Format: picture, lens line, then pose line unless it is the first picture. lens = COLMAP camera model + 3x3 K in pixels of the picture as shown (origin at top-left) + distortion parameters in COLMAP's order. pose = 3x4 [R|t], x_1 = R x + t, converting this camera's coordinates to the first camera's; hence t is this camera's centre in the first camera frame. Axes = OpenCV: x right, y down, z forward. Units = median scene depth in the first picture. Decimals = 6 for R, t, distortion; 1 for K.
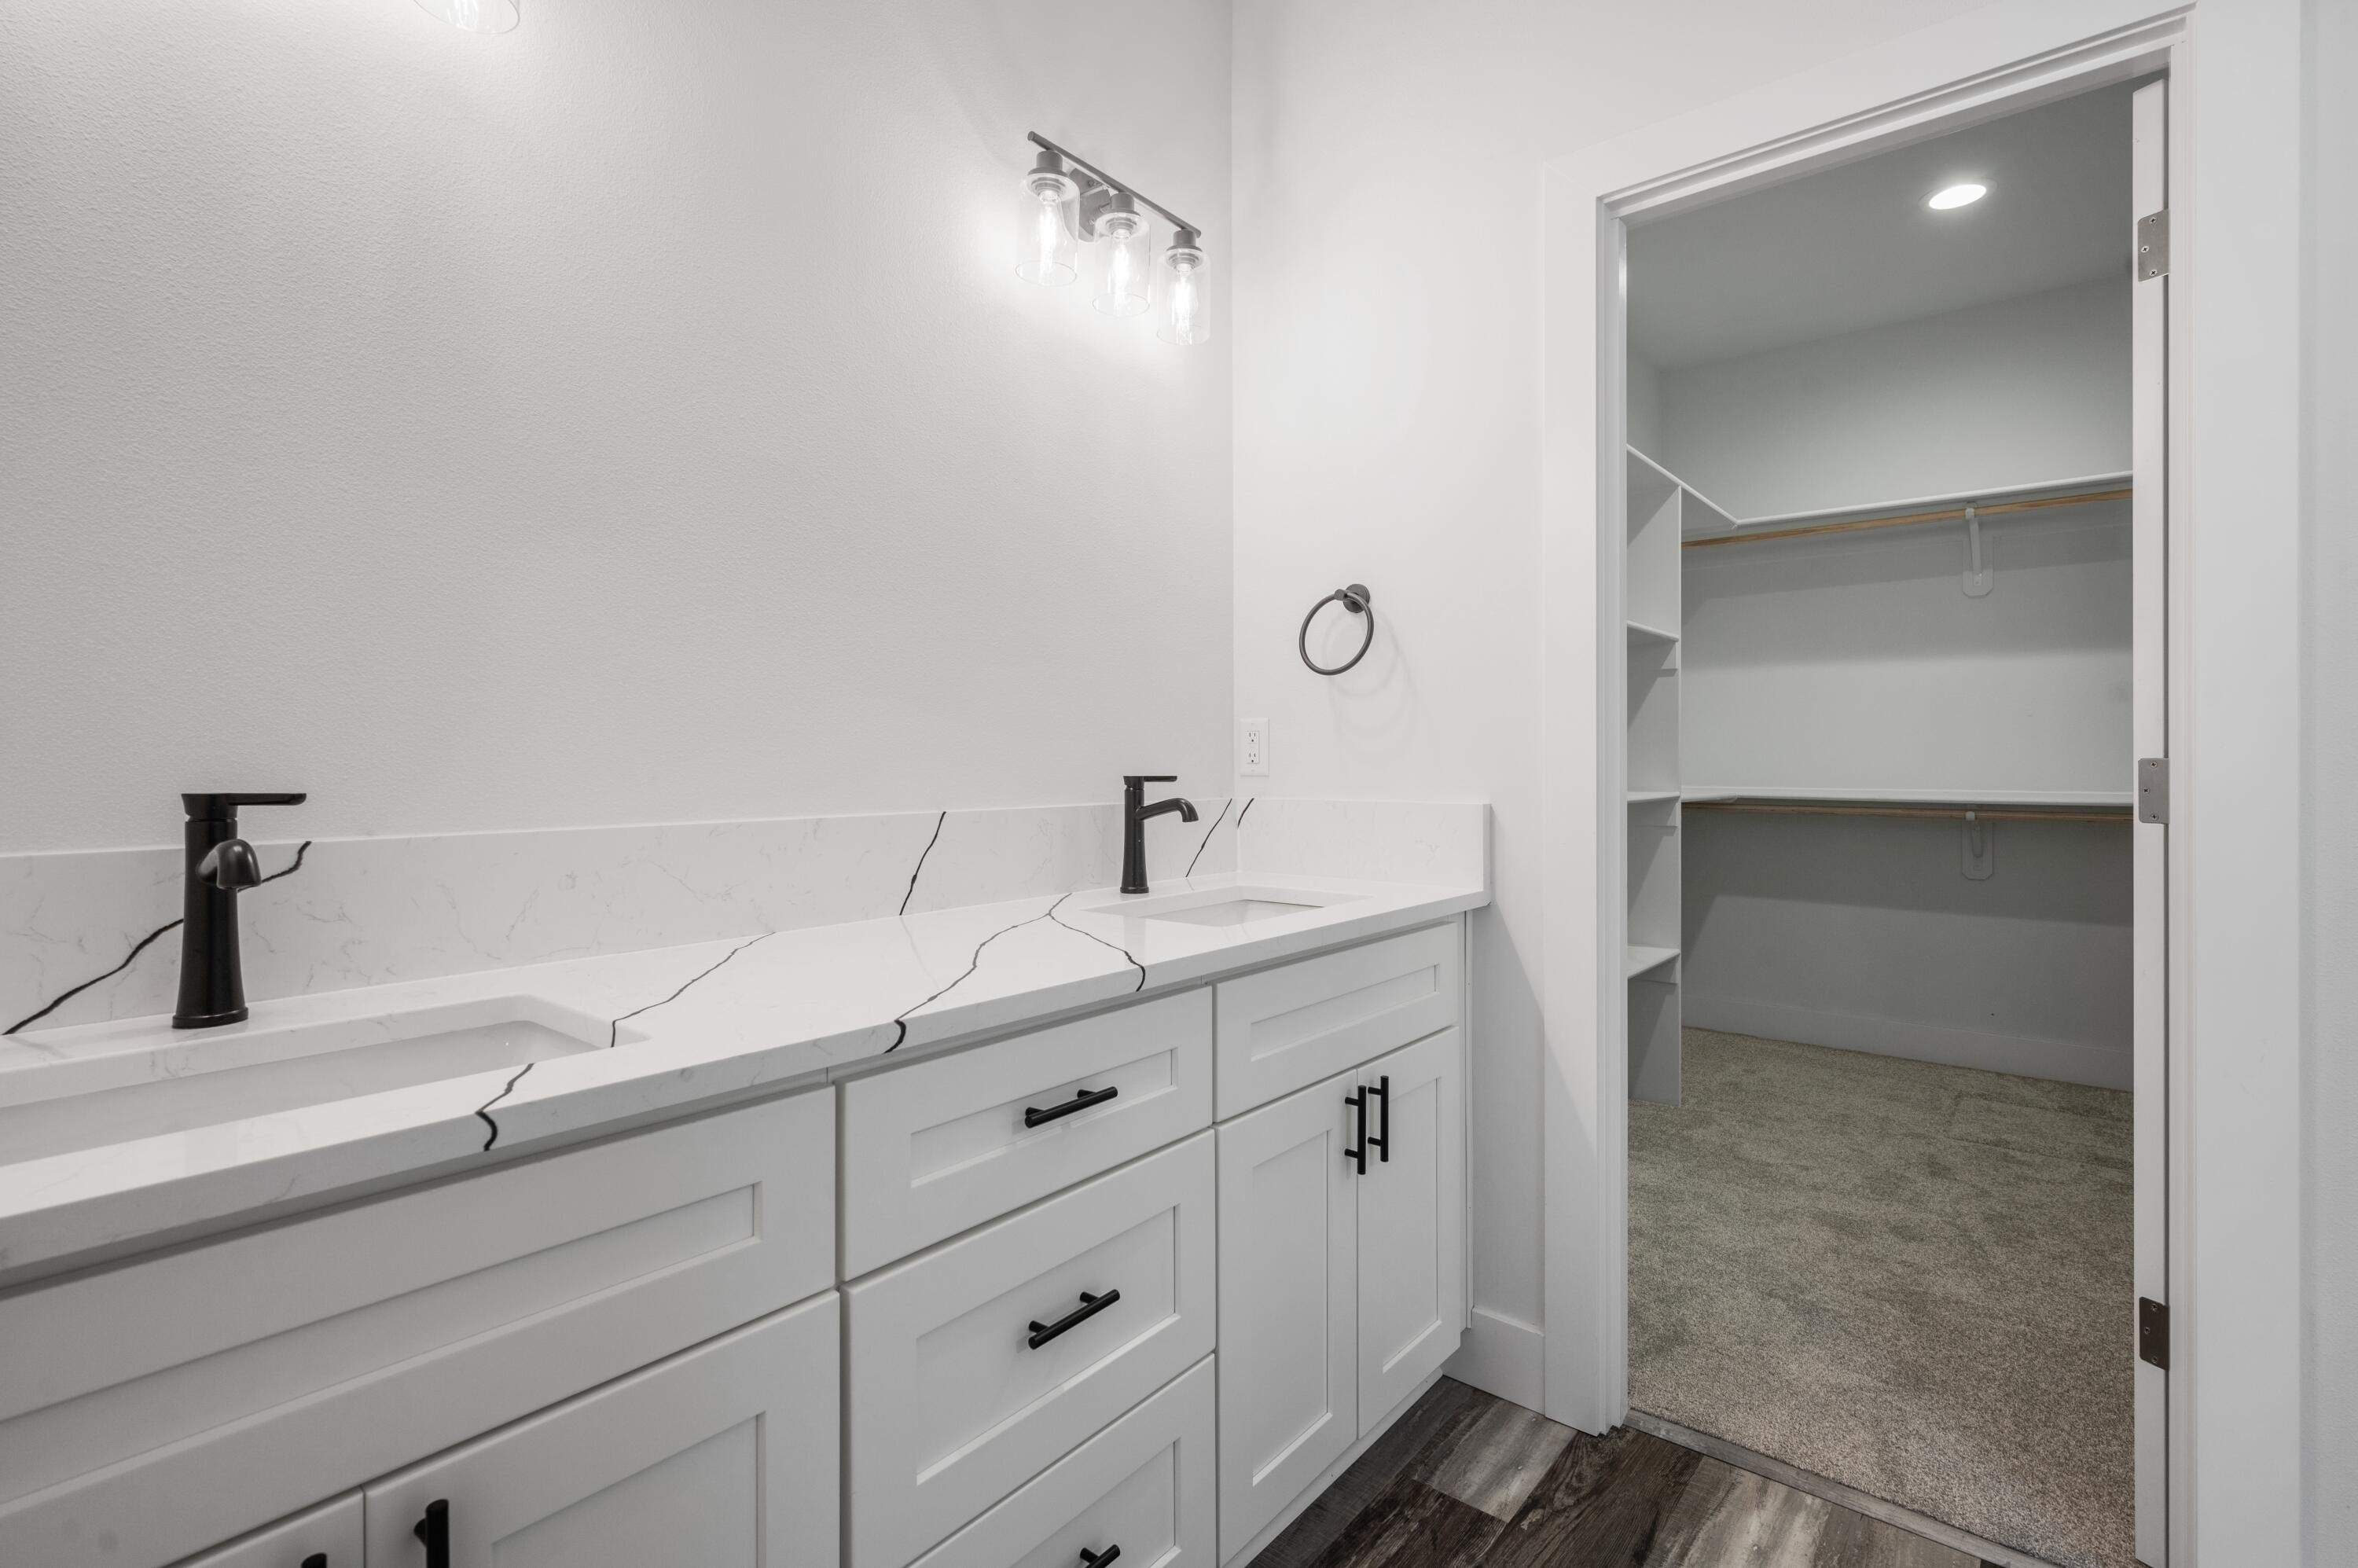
lens RADIAL K [[1098.5, 0, 1180.4], [0, 1098.5, 766.7], [0, 0, 1]] dist [-0.000425, -0.000472]
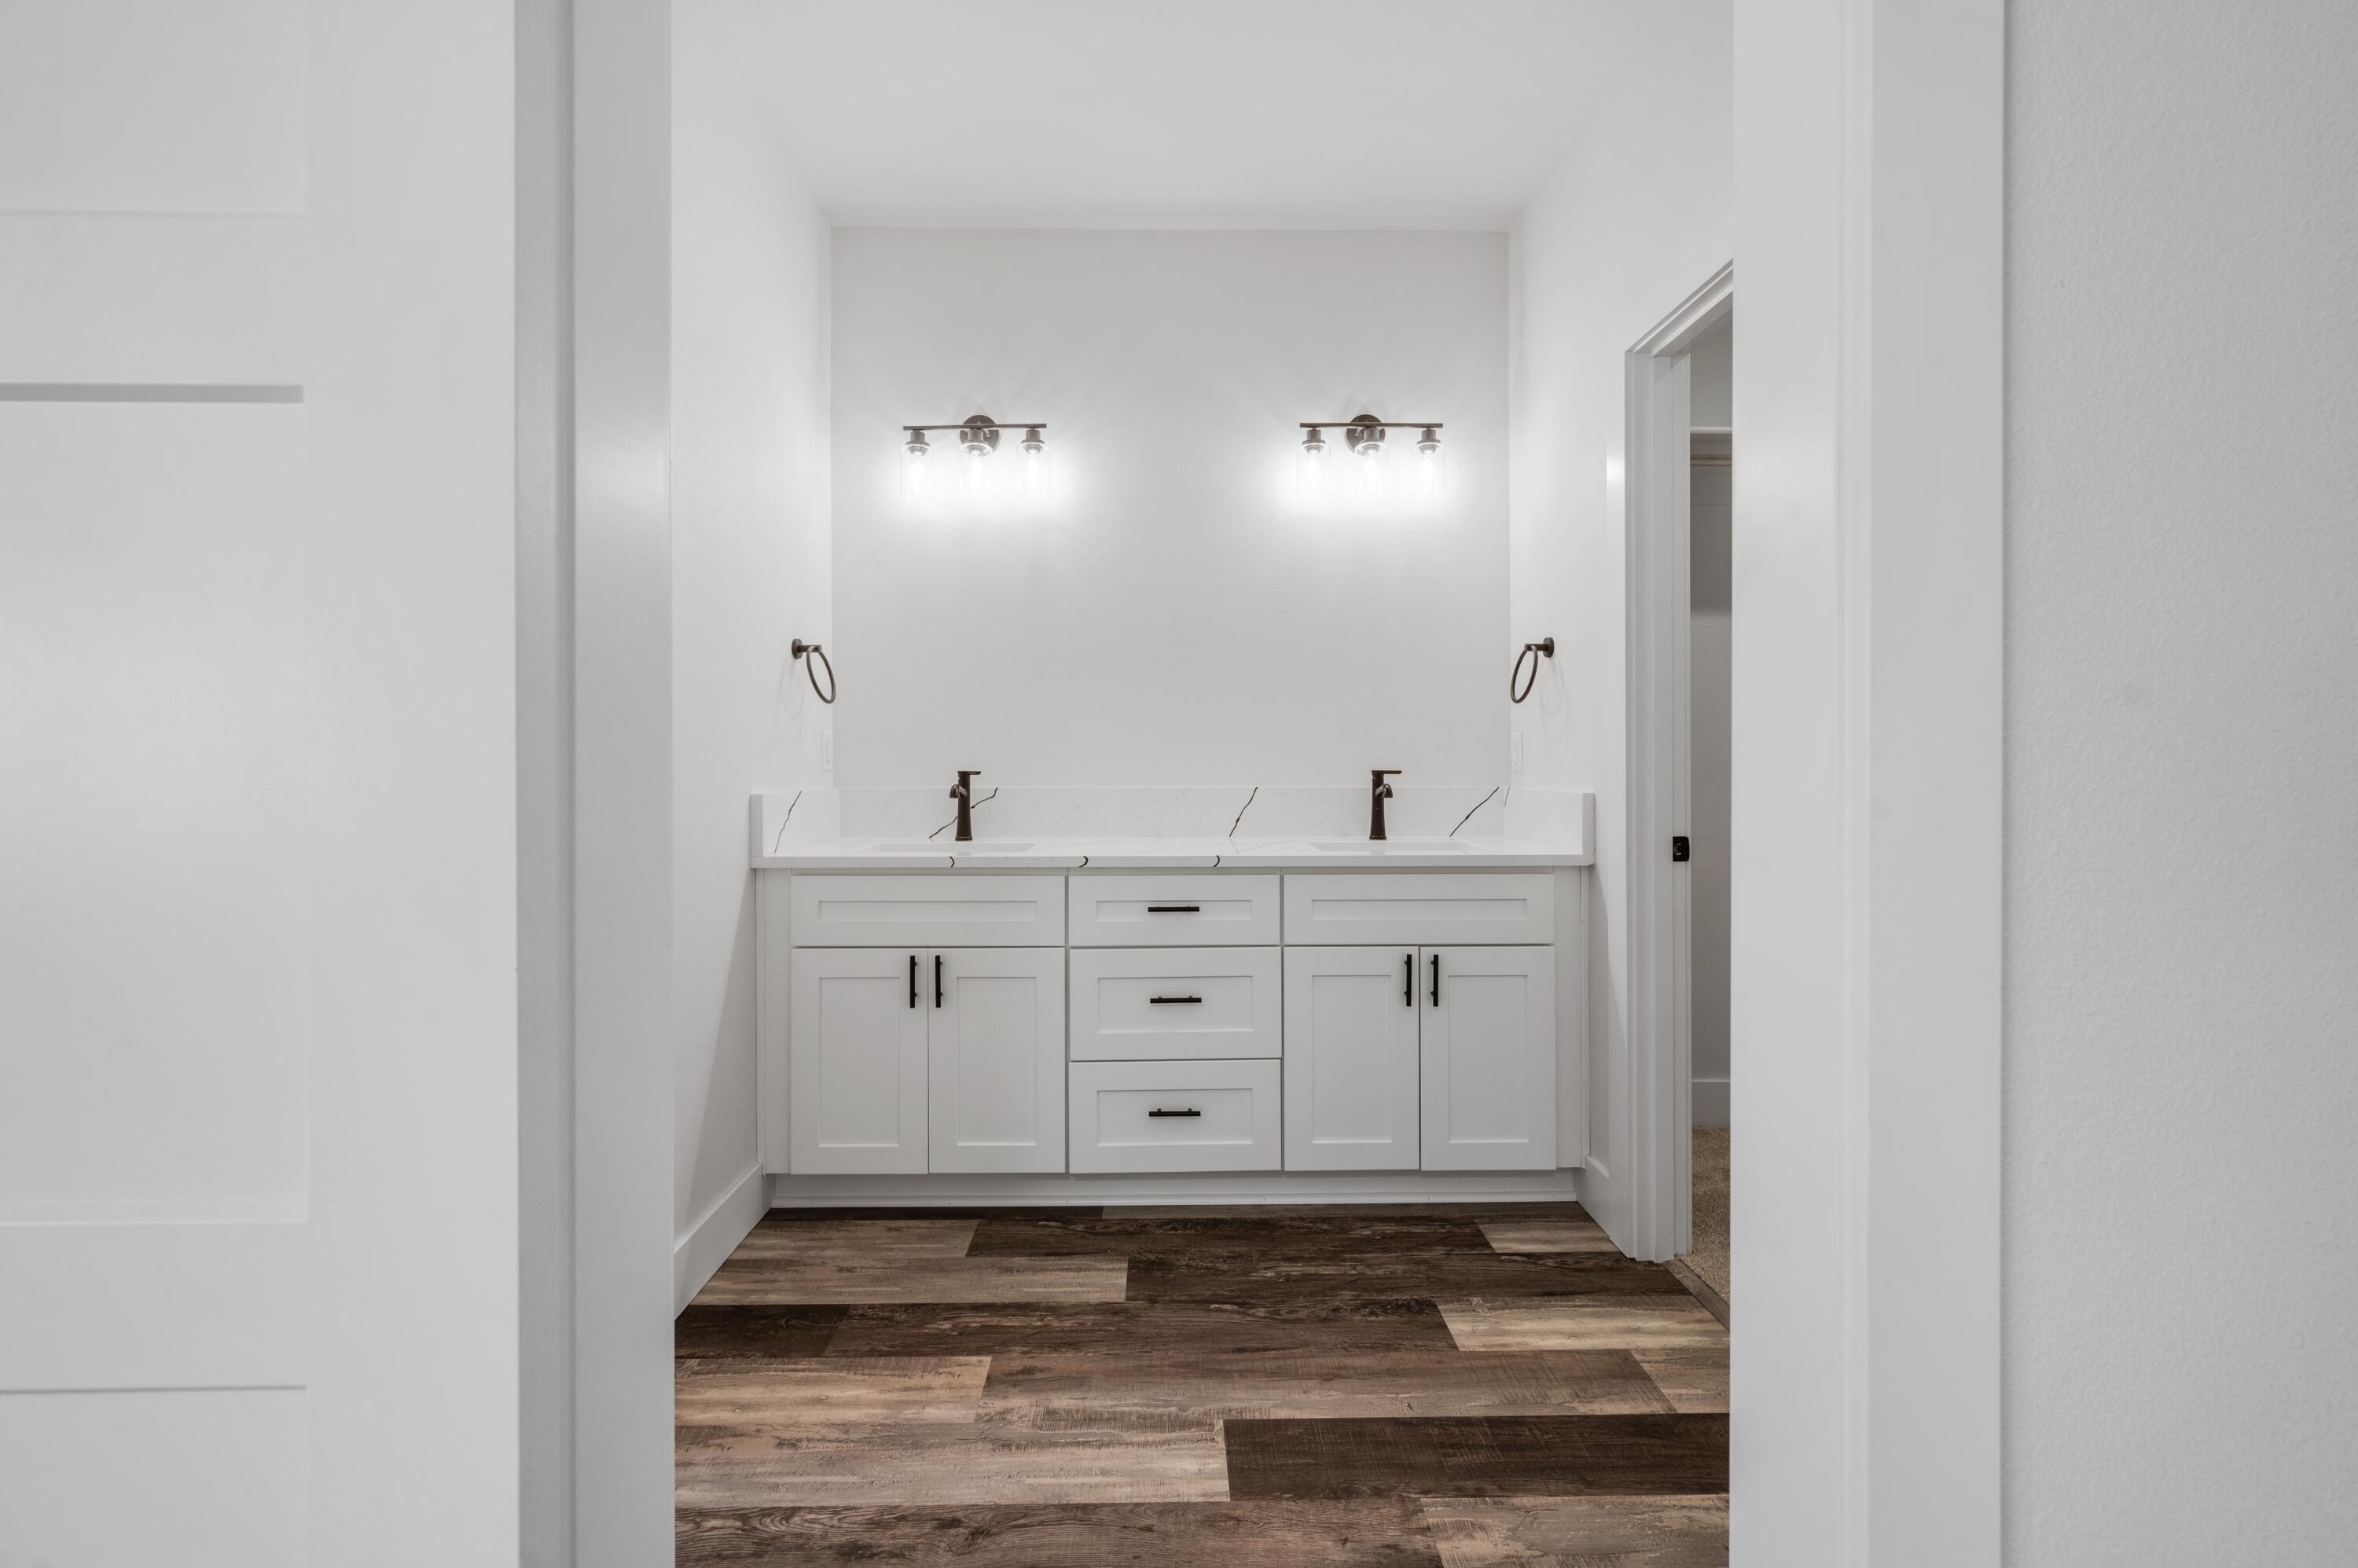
lens RADIAL K [[931.6, 0, 1177.3], [0, 931.6, 773.0], [0, 0, 1]] dist [-0.000846, -0.000105]
pose [[0.652694, 0.011536, -0.757533, 0.934735], [-0.007506, 0.999933, 0.008760, 0.002489], [0.757584, -0.000032, 0.652738, -0.188644]]
